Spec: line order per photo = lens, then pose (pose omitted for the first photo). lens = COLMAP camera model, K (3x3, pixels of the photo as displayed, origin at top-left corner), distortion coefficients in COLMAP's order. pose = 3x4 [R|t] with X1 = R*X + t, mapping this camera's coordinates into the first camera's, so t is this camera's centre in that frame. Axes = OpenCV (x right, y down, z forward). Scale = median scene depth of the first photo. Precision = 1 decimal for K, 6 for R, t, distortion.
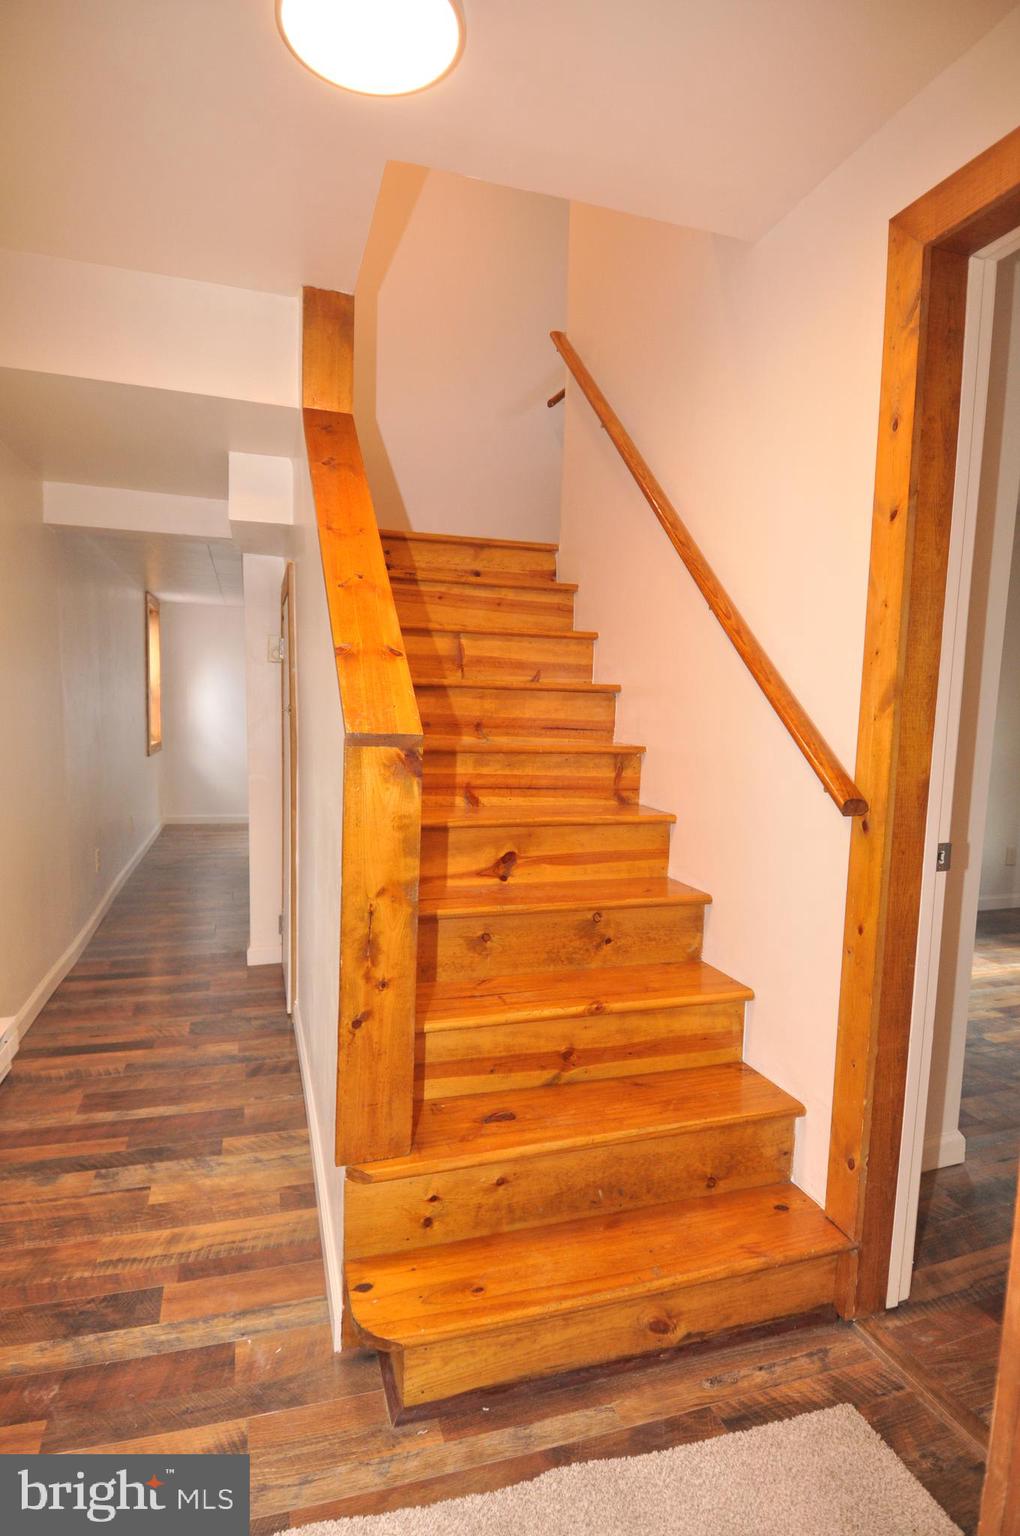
lens RADIAL K [[791.4, 0, 502.0], [0, 791.4, 778.2], [0, 0, 1]] dist [0.037087, -0.047631]
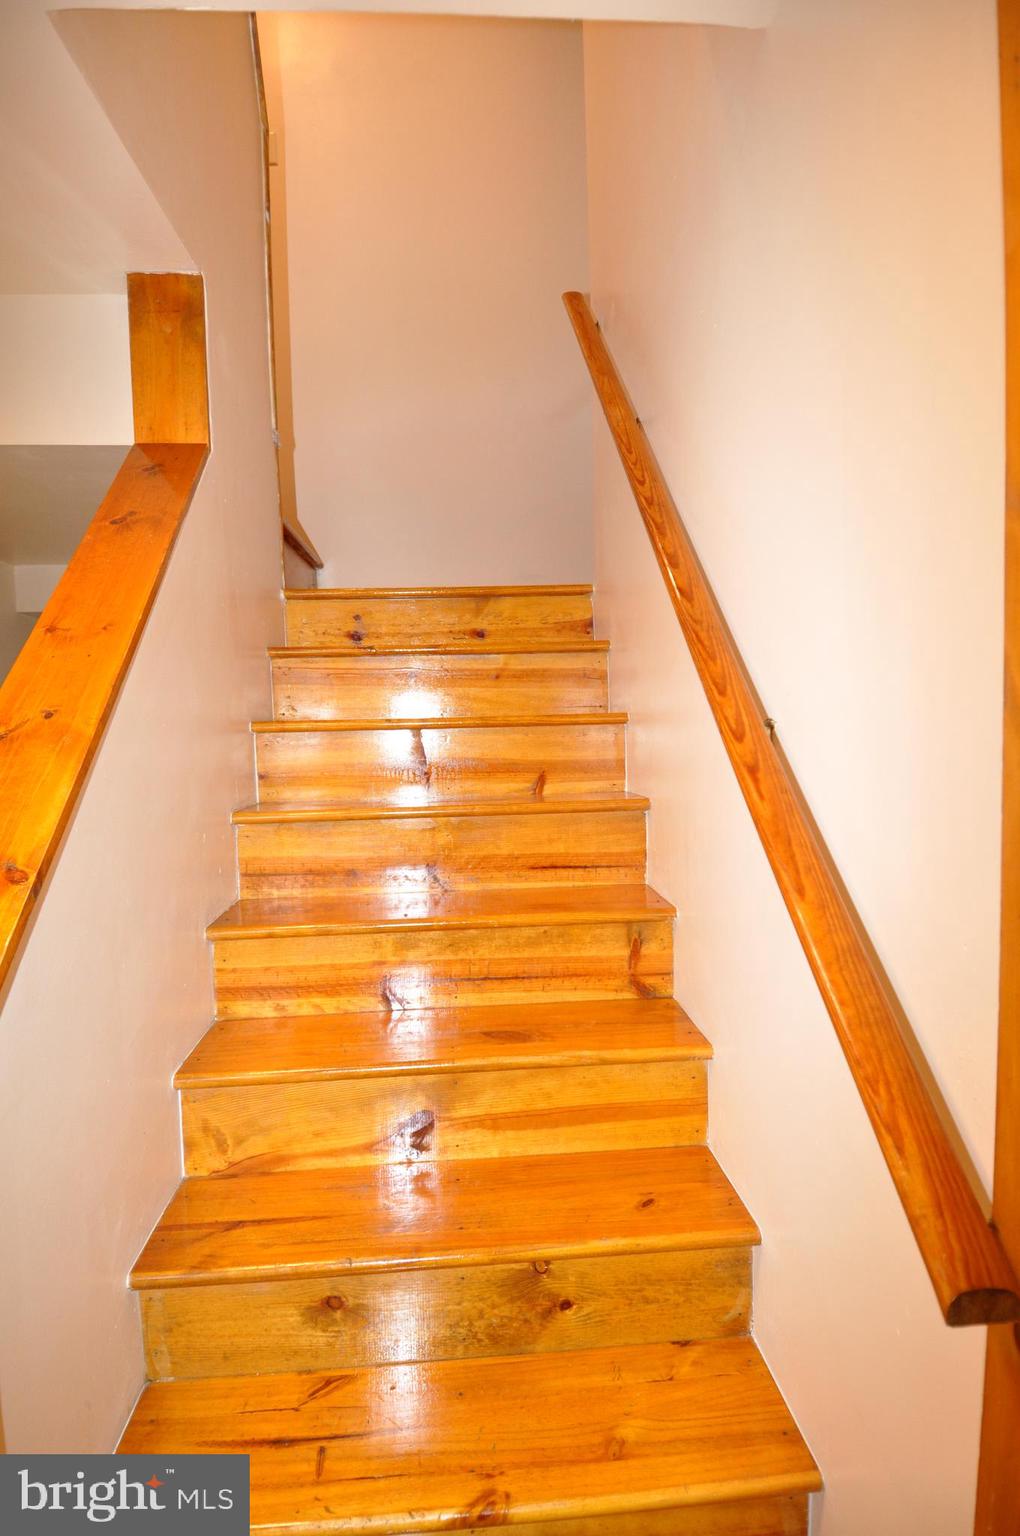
lens RADIAL K [[791.4, 0, 502.0], [0, 791.4, 778.2], [0, 0, 1]] dist [0.037087, -0.047631]
pose [[0.972074, -0.035977, -0.231899, 0.196618], [0.030298, 0.999148, -0.028008, -0.128399], [0.232710, 0.020200, 0.972336, 0.362447]]
